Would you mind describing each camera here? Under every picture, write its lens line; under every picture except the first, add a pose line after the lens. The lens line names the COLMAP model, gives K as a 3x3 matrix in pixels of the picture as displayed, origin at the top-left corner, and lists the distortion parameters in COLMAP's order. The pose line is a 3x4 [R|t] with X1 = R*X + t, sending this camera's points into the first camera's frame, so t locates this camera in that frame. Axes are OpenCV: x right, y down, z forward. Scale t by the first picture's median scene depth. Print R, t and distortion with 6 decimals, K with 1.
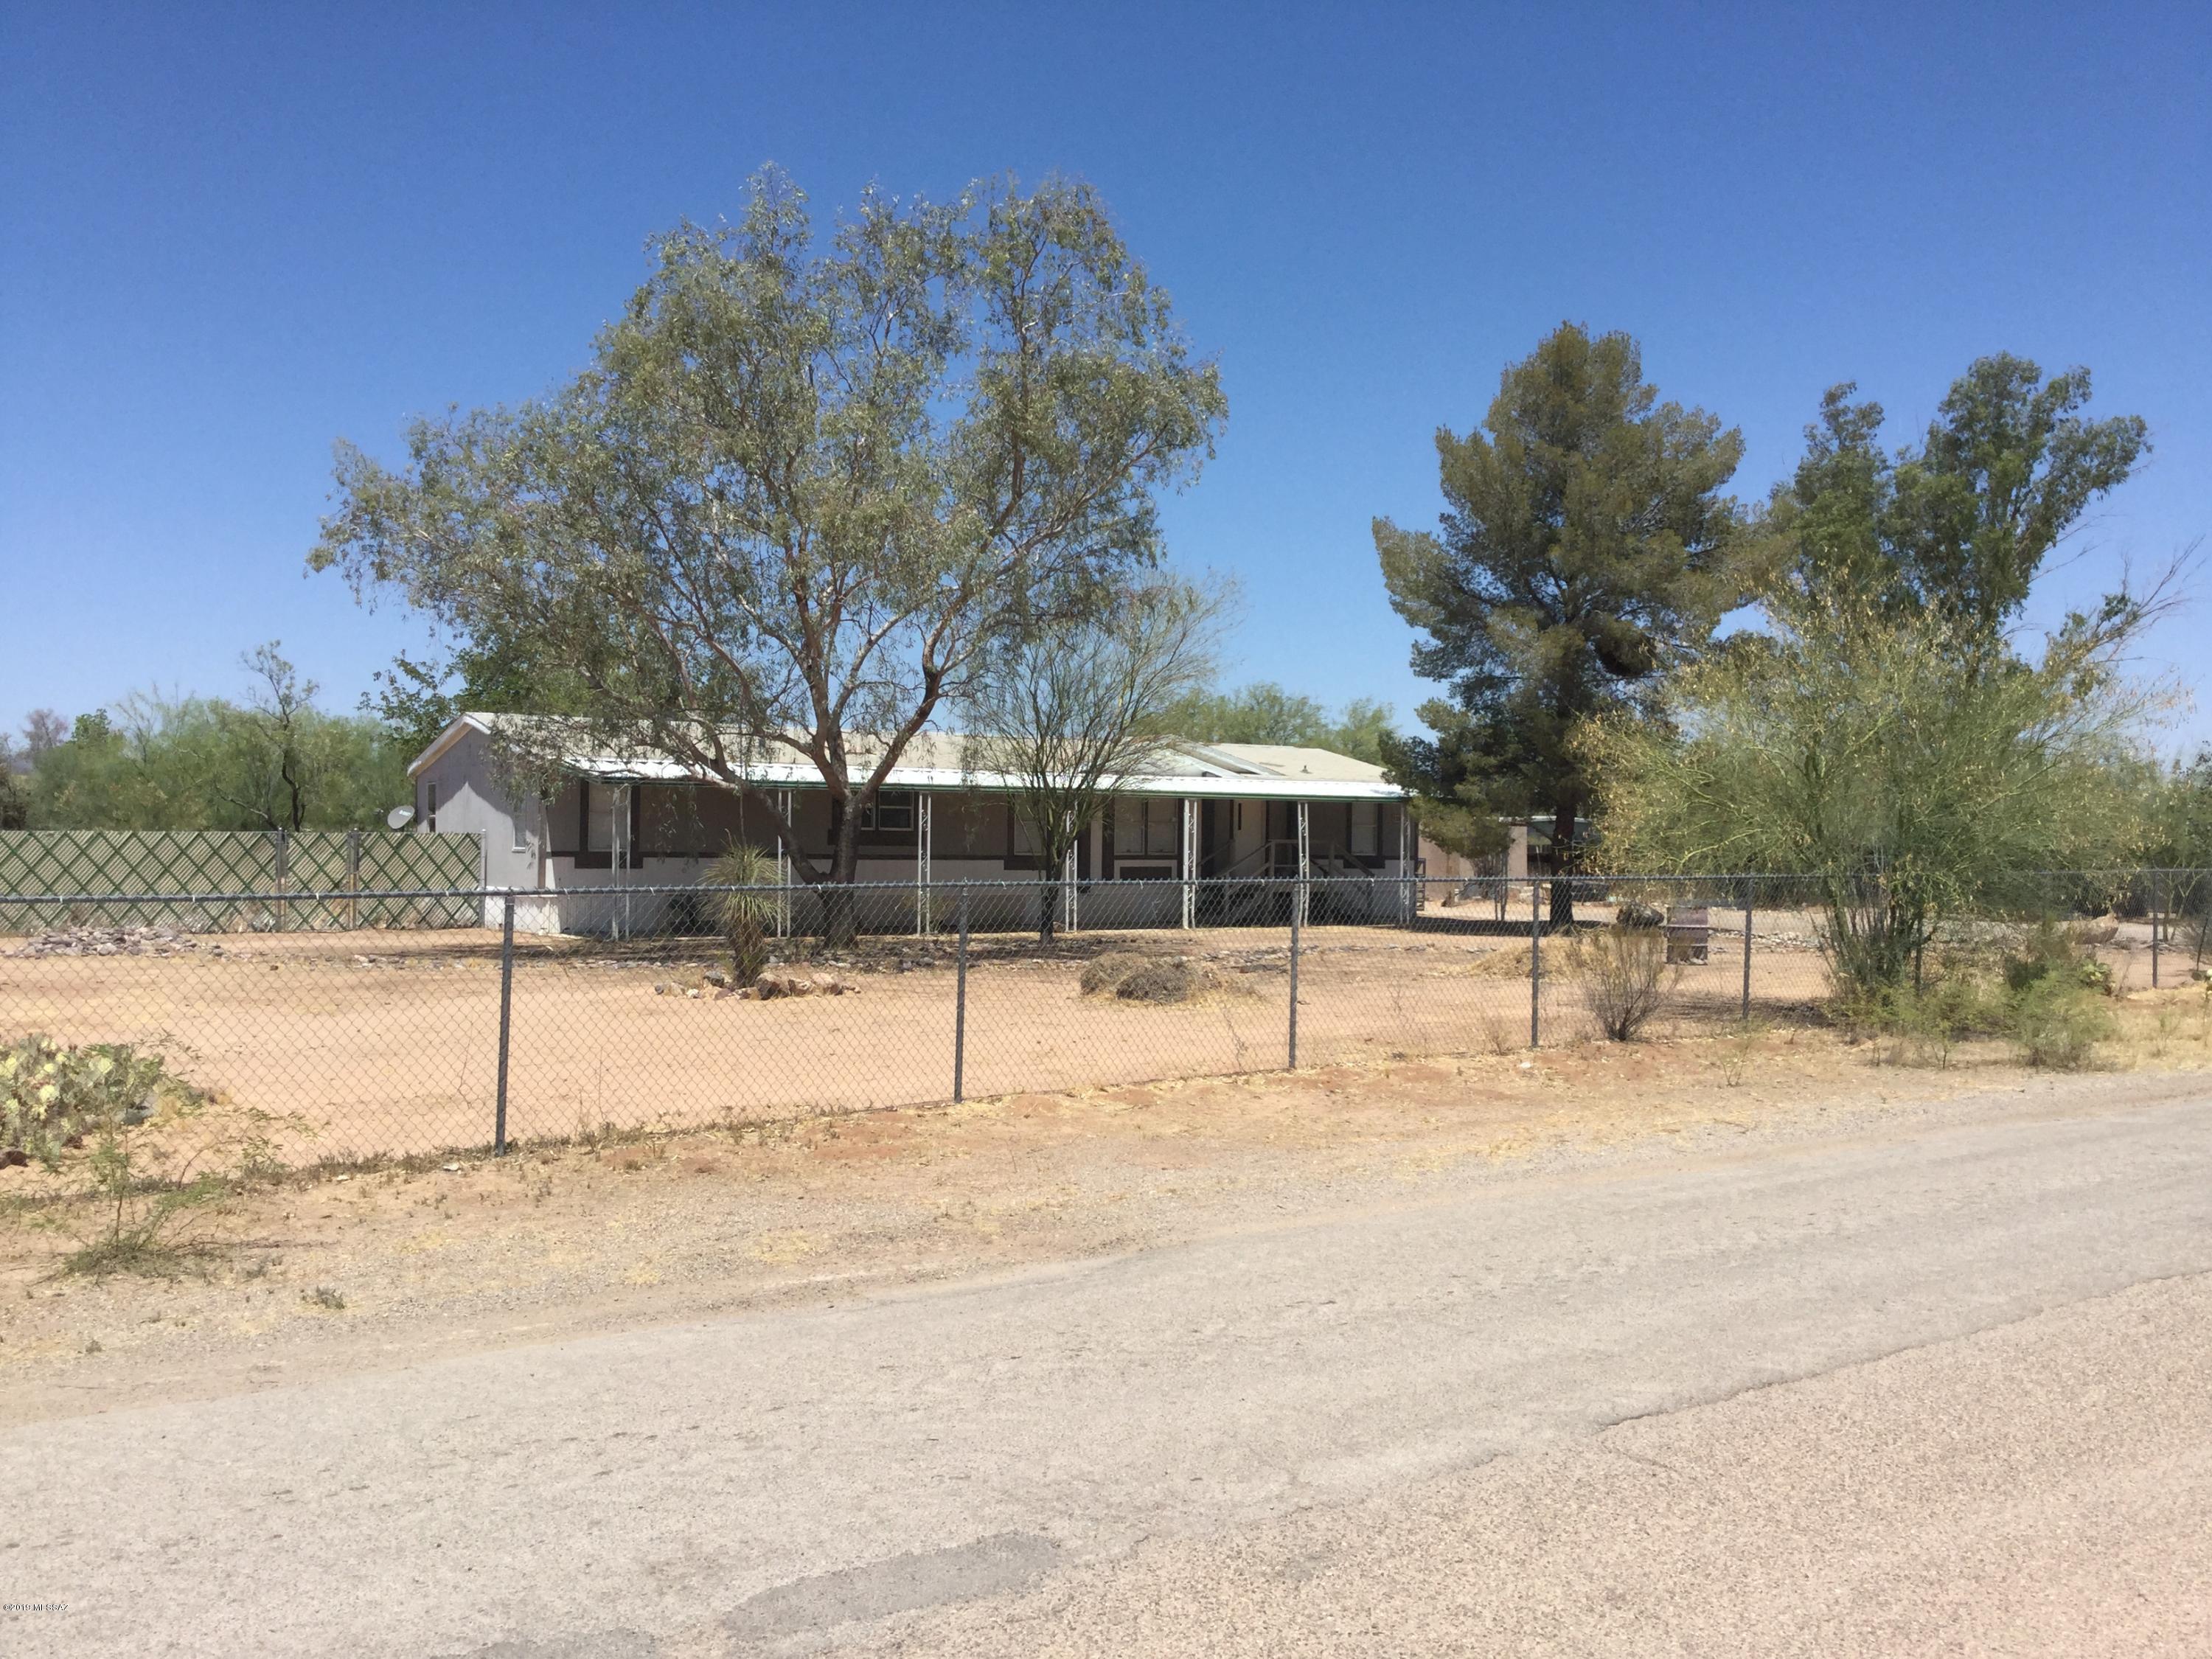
lens RADIAL K [[2019.4, 0, 1106.2], [0, 2019.4, 829.2], [0, 0, 1]] dist [0.007482, 0.000000]
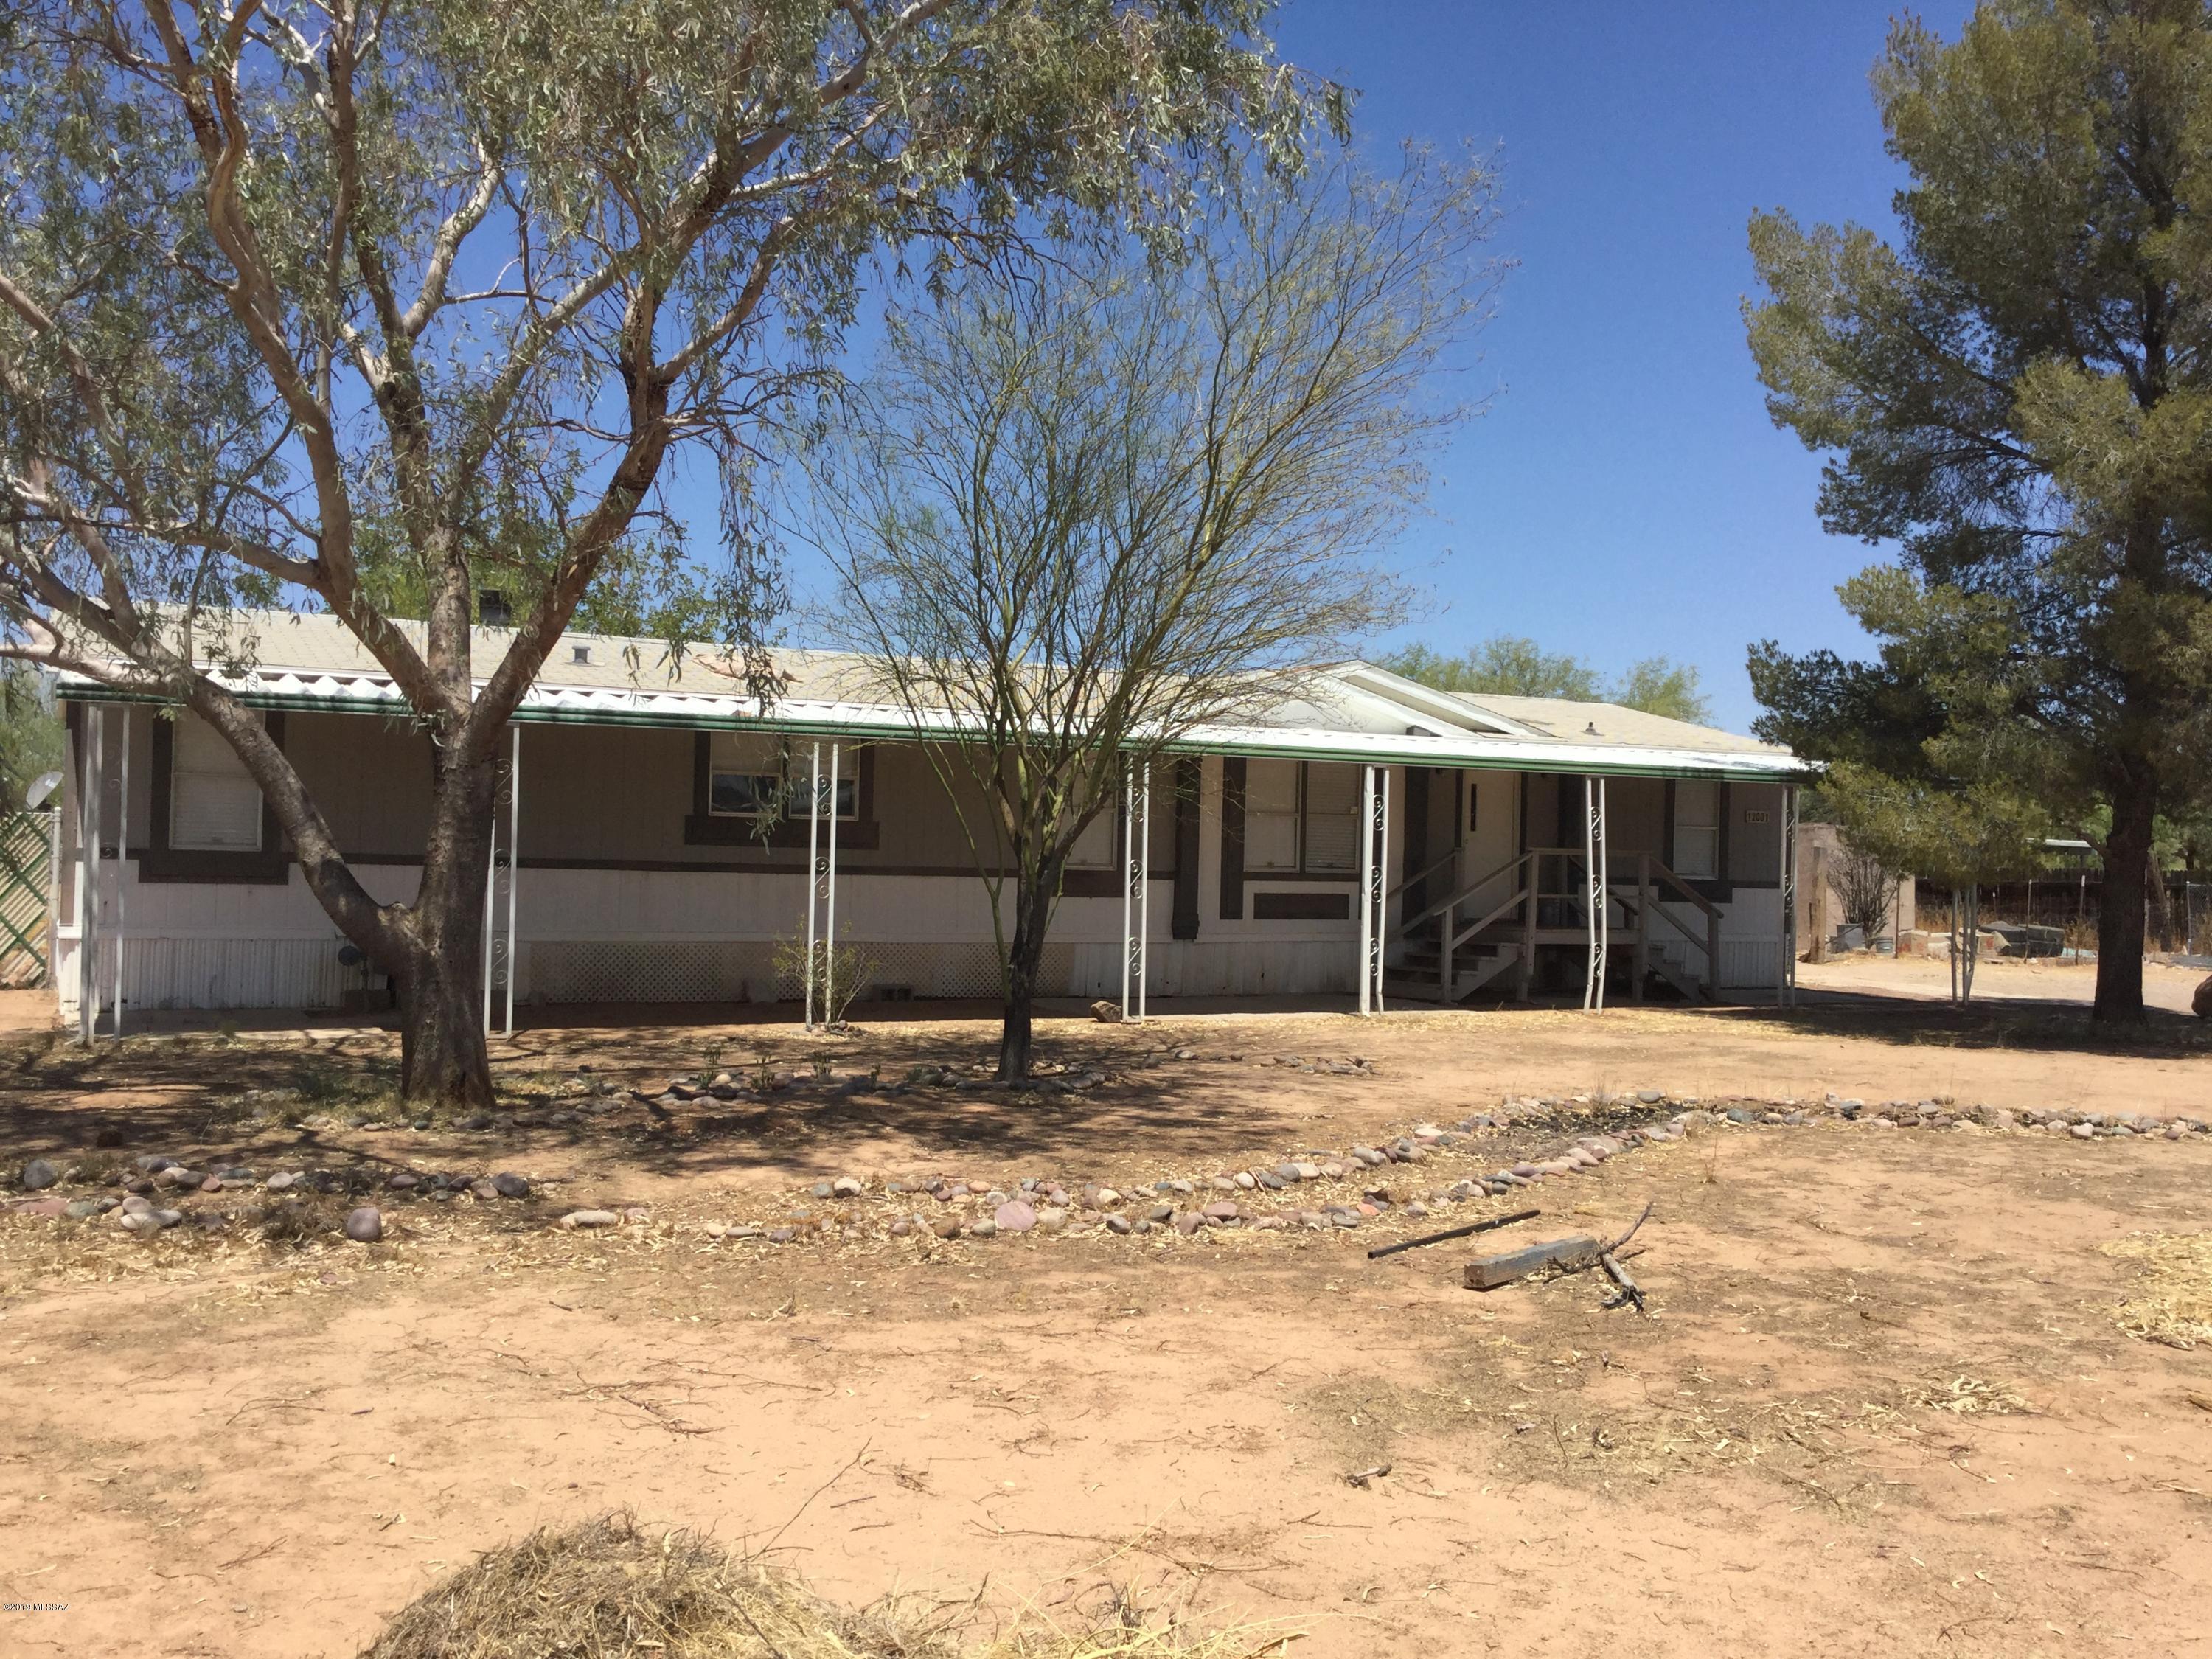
lens RADIAL K [[2019.4, 0, 1081.0], [0, 2019.4, 863.5], [0, 0, 1]] dist [0.007482, 0.000000]
pose [[0.991923, 0.014302, -0.126031, 0.031208], [-0.013309, 0.999873, 0.008715, 0.006481], [0.126140, -0.006967, 0.991988, 0.465774]]
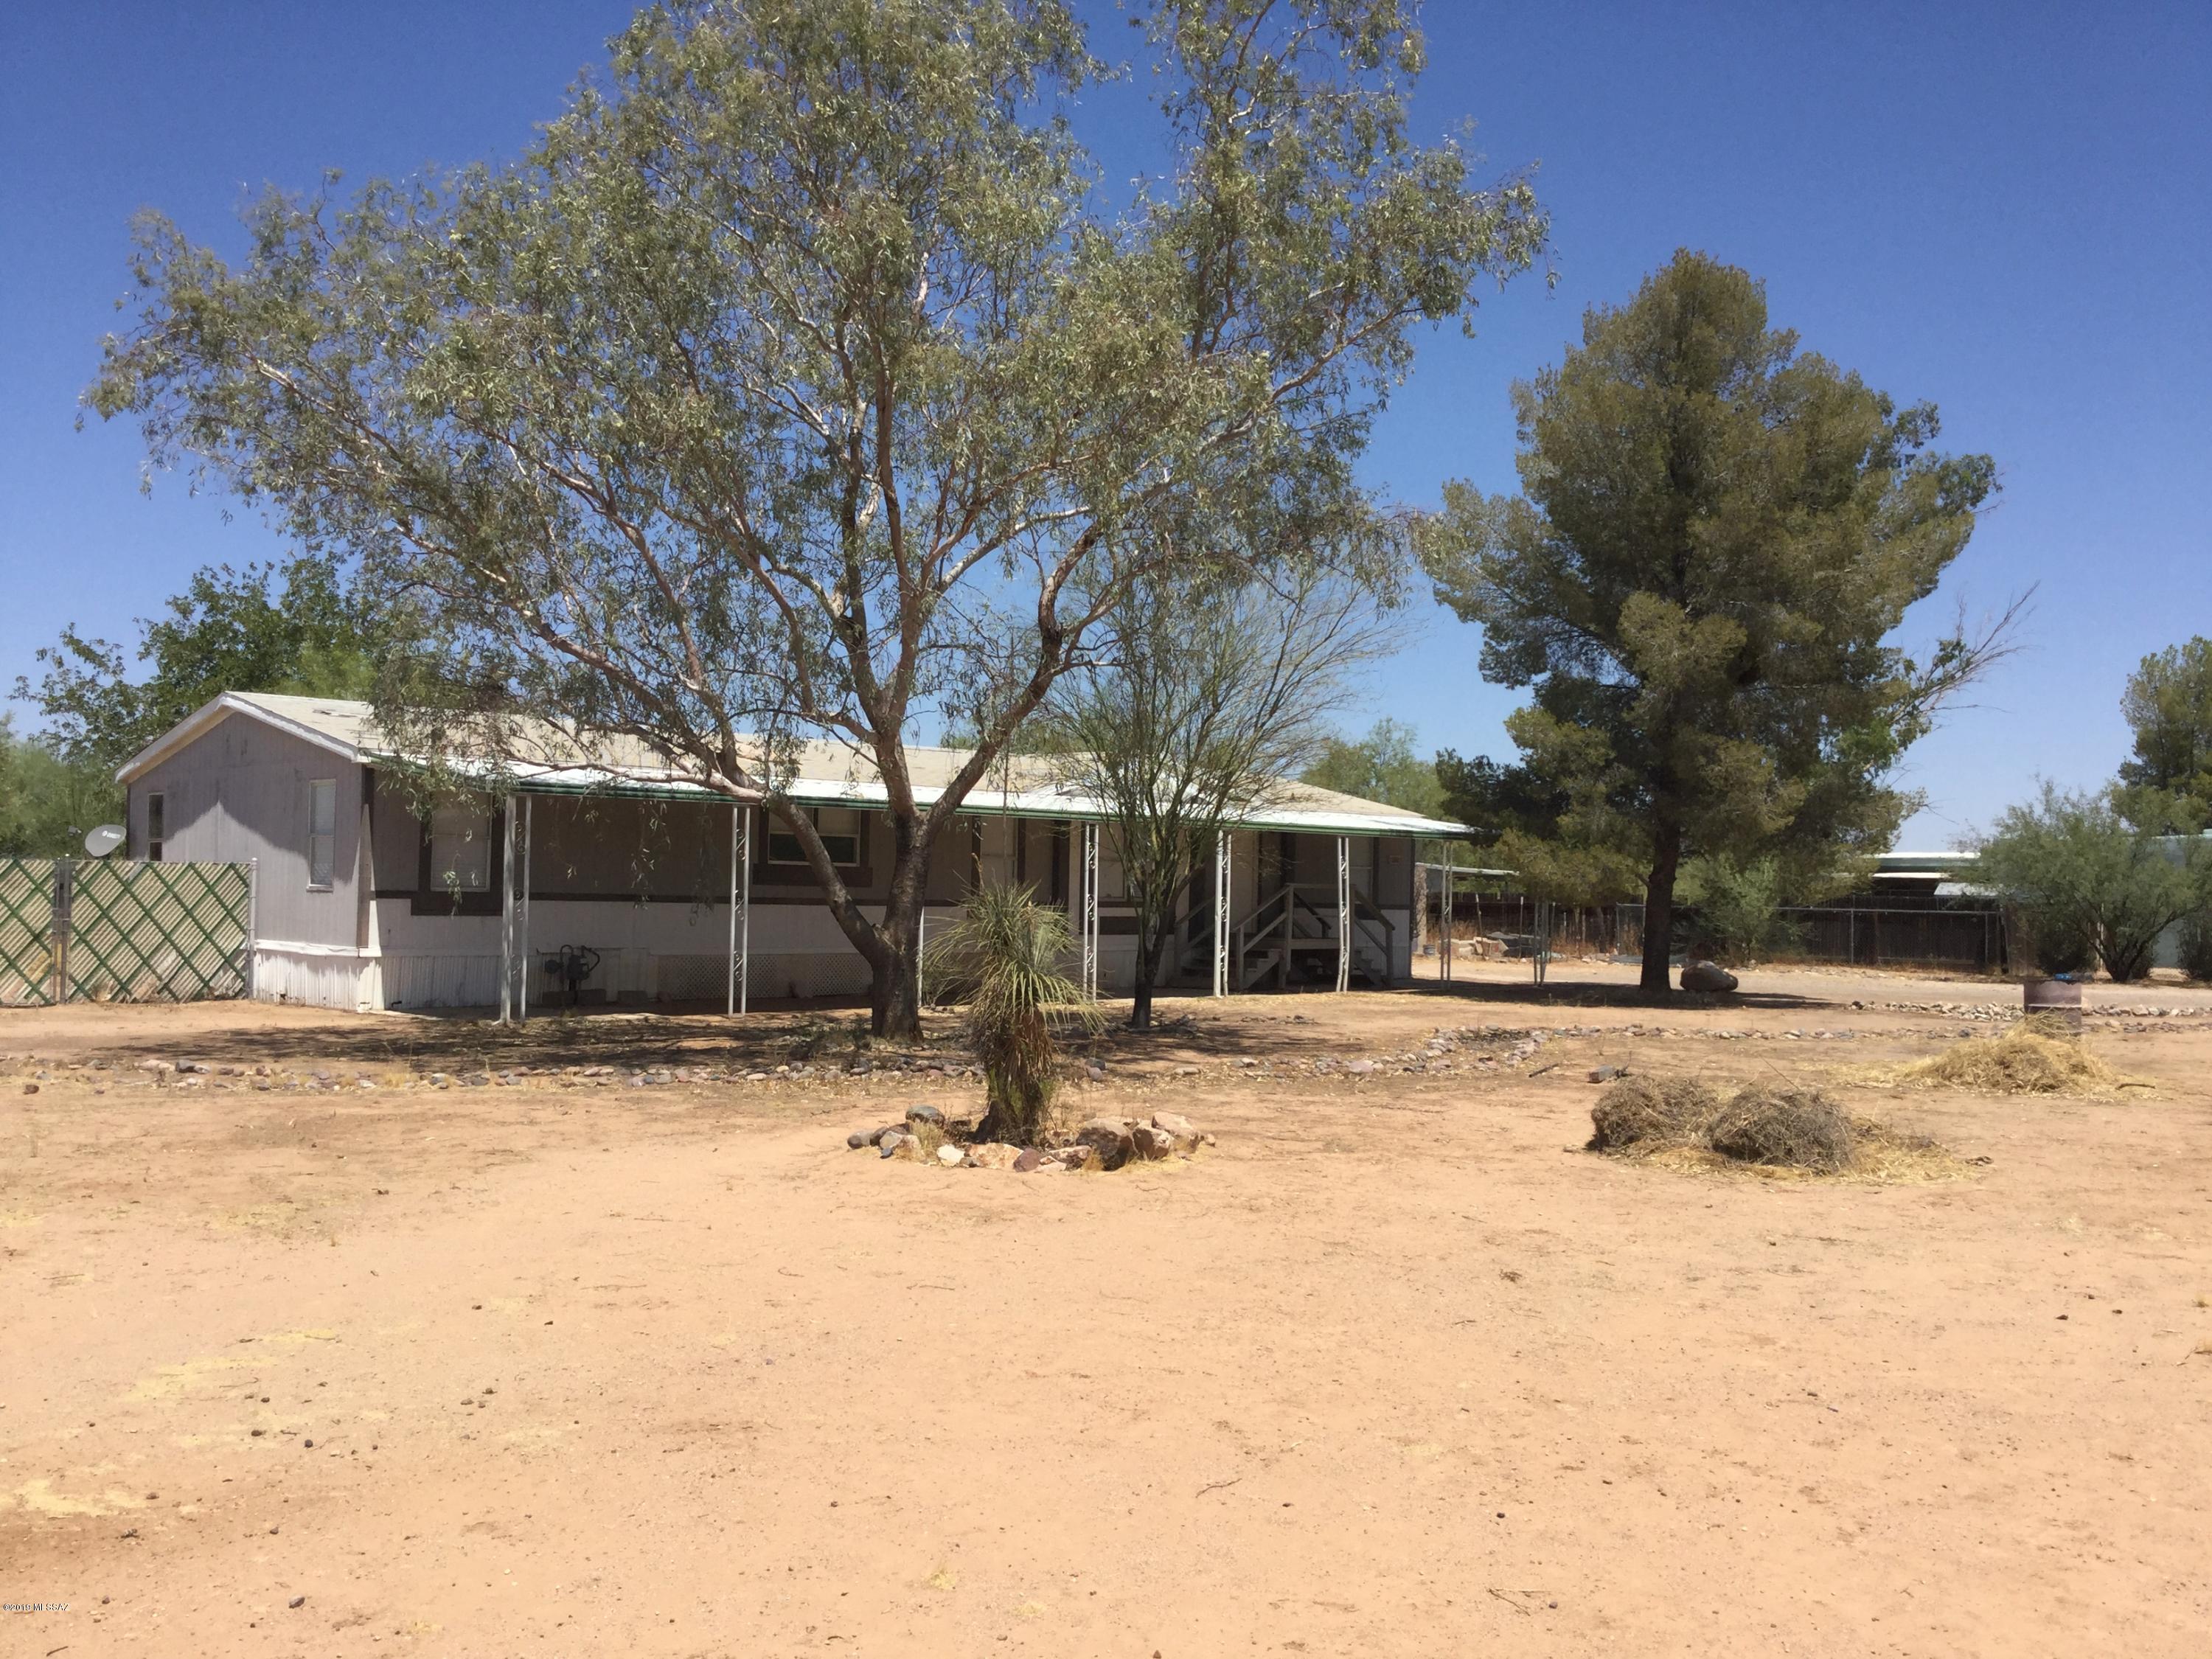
lens RADIAL K [[2019.4, 0, 1116.0], [0, 2019.4, 831.2], [0, 0, 1]] dist [0.007482, 0.000000]
pose [[0.981665, 0.014328, 0.190076, -0.141935], [-0.010088, 0.999679, -0.023257, 0.003870], [-0.190348, 0.020913, 0.981494, 0.243387]]
